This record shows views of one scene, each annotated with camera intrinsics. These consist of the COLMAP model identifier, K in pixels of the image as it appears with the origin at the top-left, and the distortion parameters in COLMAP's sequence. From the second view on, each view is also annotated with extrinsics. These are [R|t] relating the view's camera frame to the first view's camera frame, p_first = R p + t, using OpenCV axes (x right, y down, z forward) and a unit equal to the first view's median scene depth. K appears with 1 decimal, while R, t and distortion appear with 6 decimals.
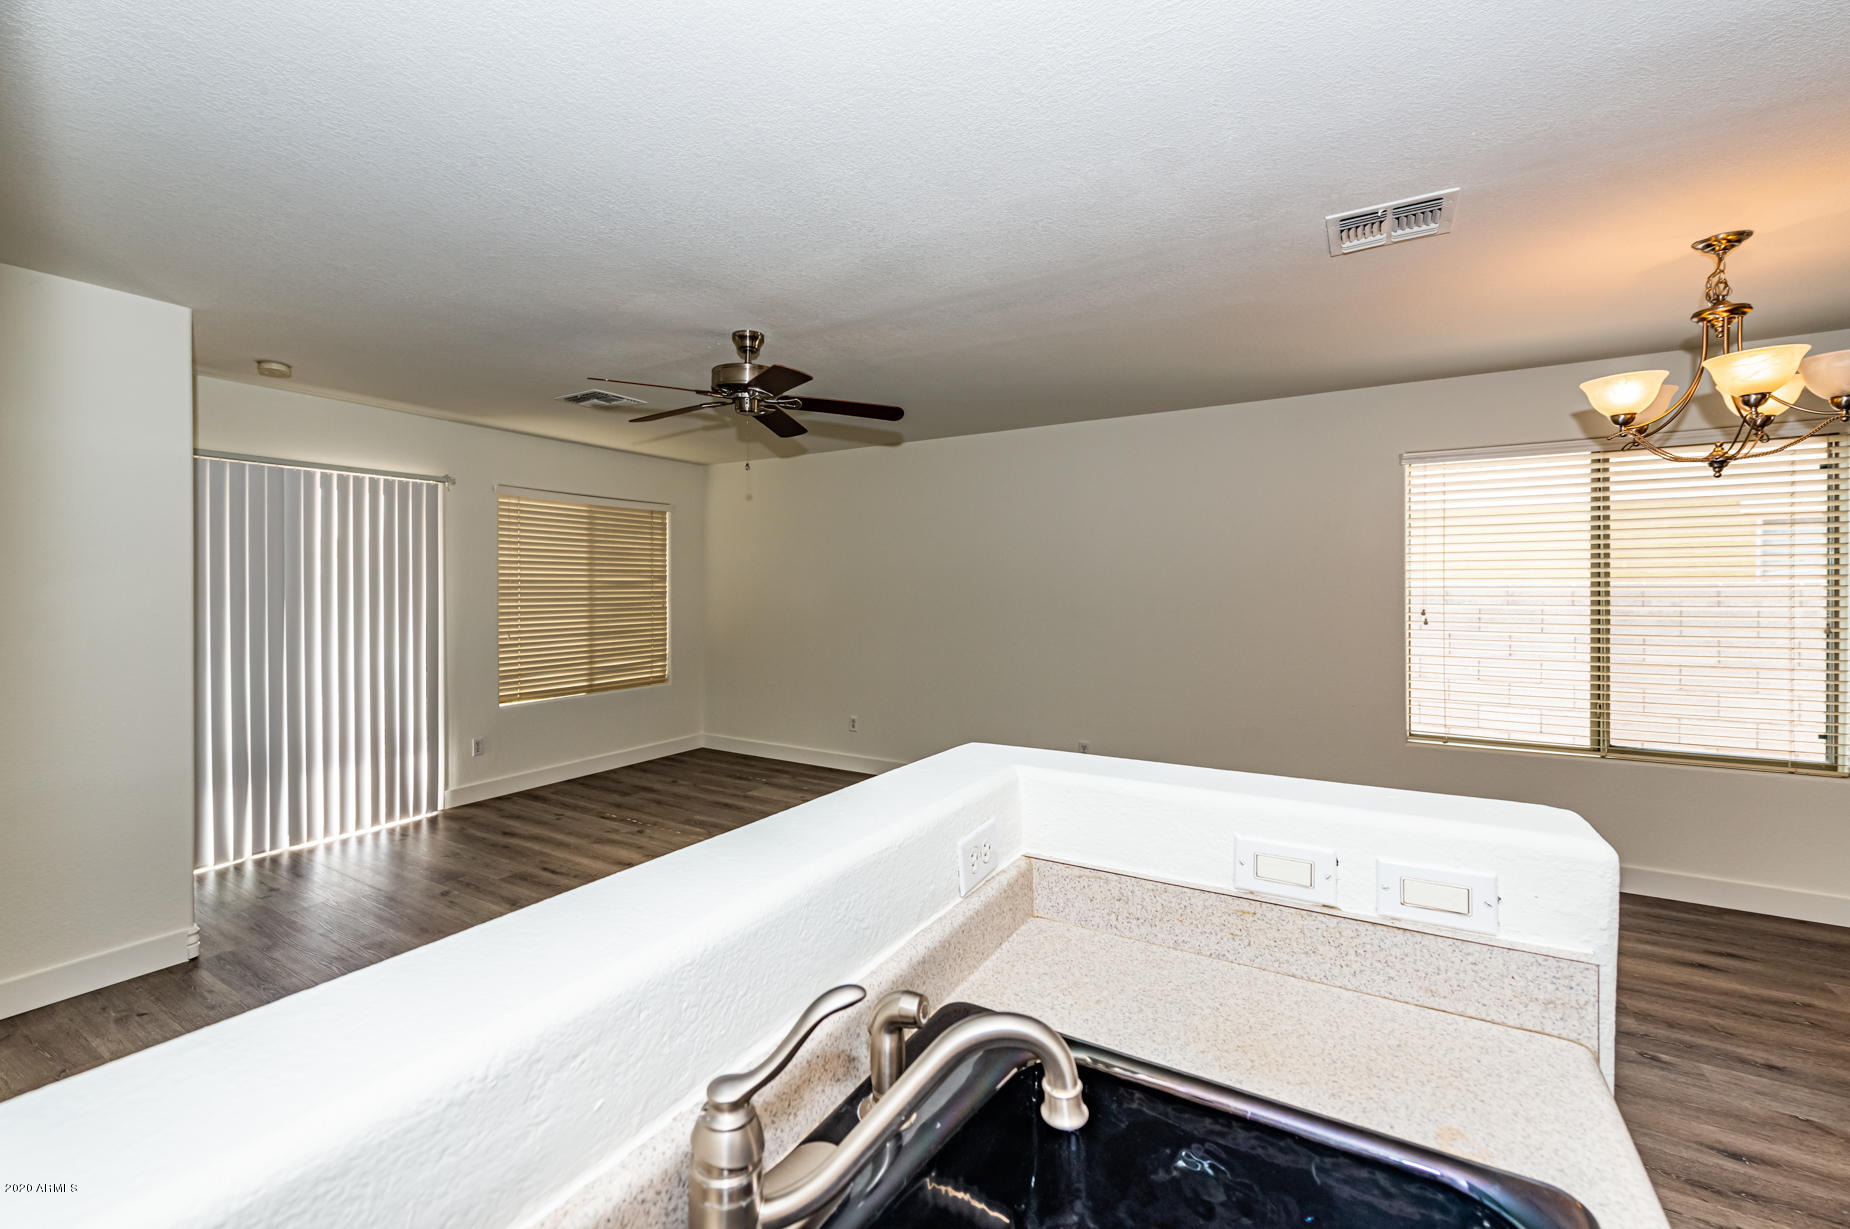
lens RADIAL K [[774.0, 0, 887.8], [0, 774.0, 590.5], [0, 0, 1]] dist [-0.001368, -0.000967]
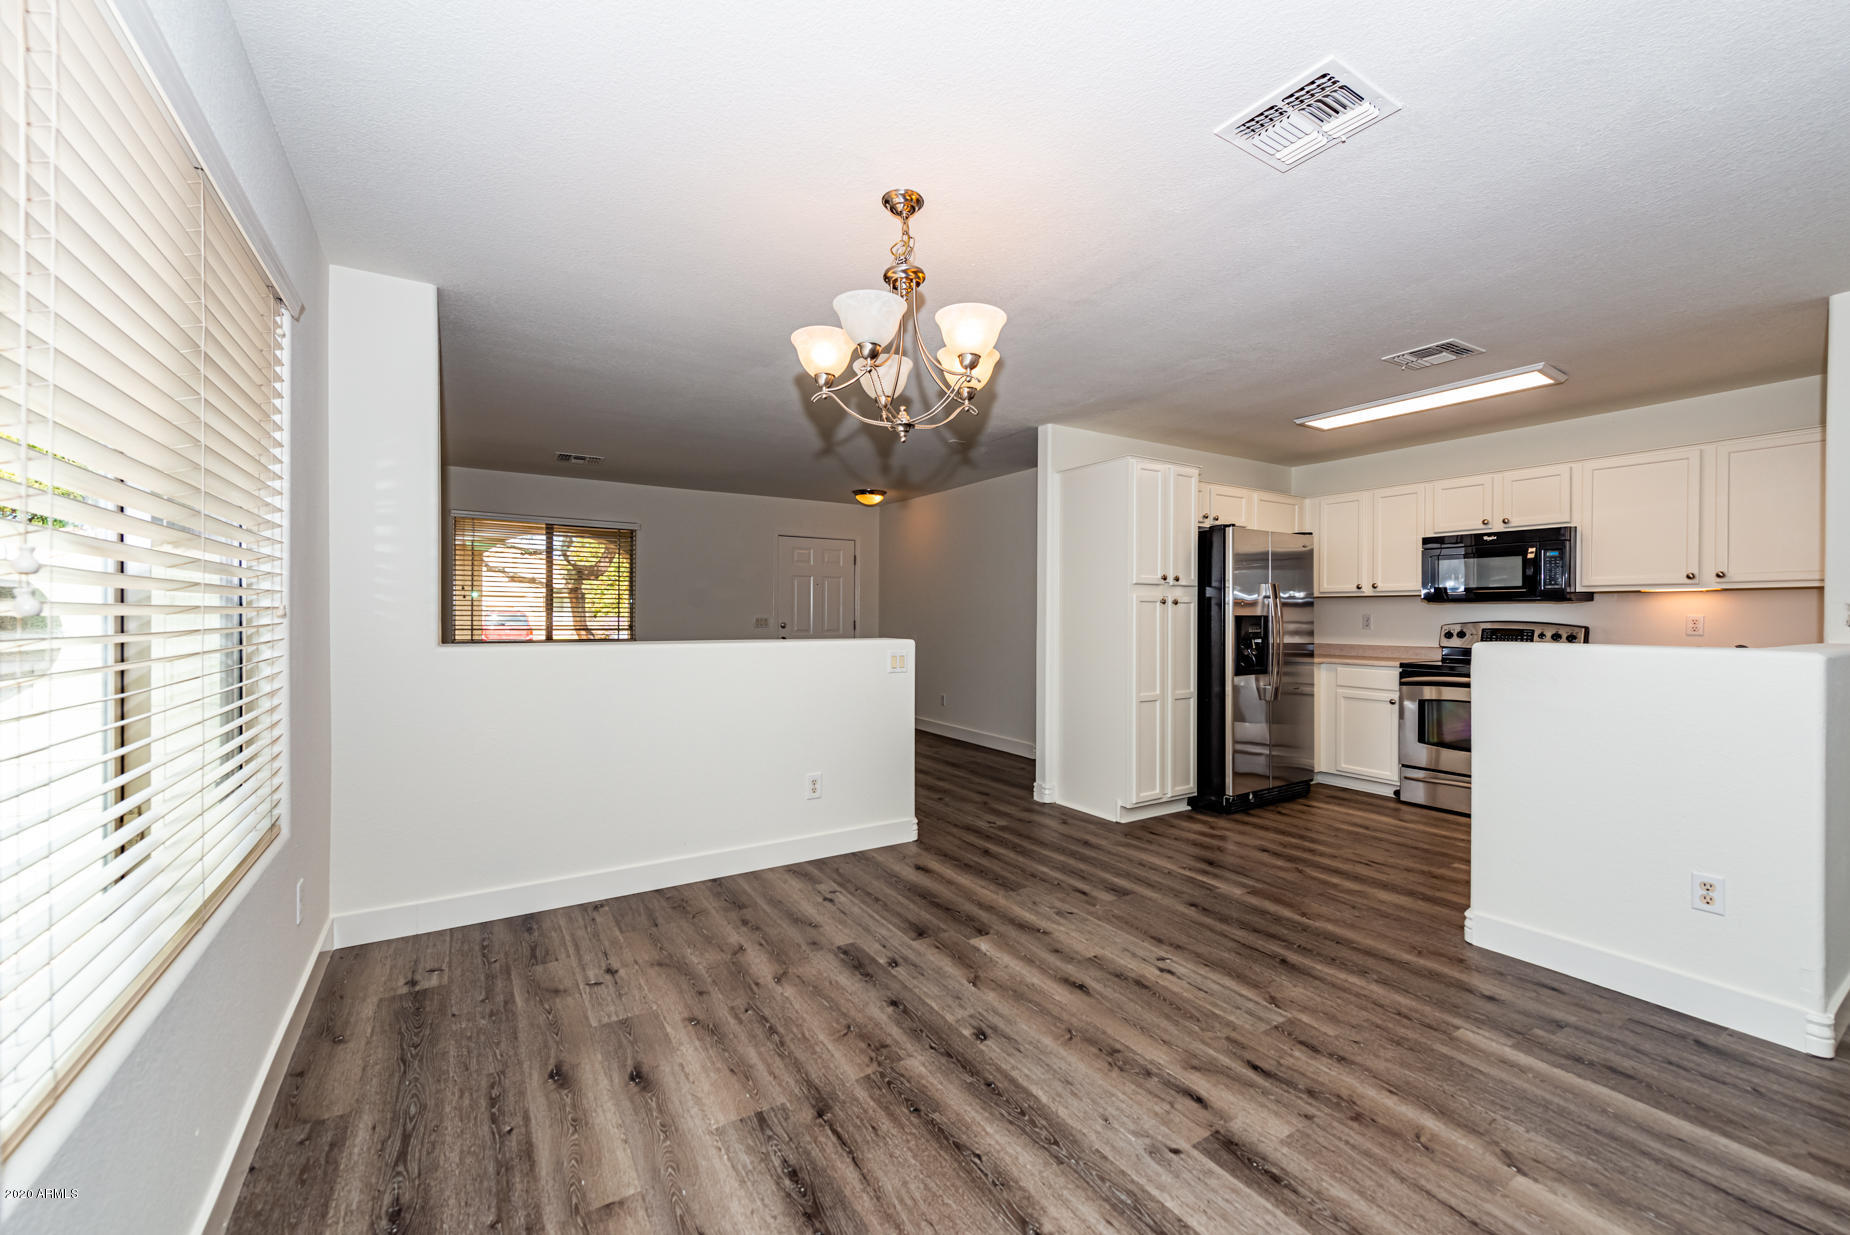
lens RADIAL K [[738.7, 0, 924.9], [0, 738.7, 617.2], [0, 0, 1]] dist [0.007306, -0.002461]
pose [[-0.899986, -0.003743, 0.435902, 0.319034], [-0.002956, 0.999993, 0.002484, 0.033884], [-0.435908, 0.000947, -0.899991, 0.934992]]
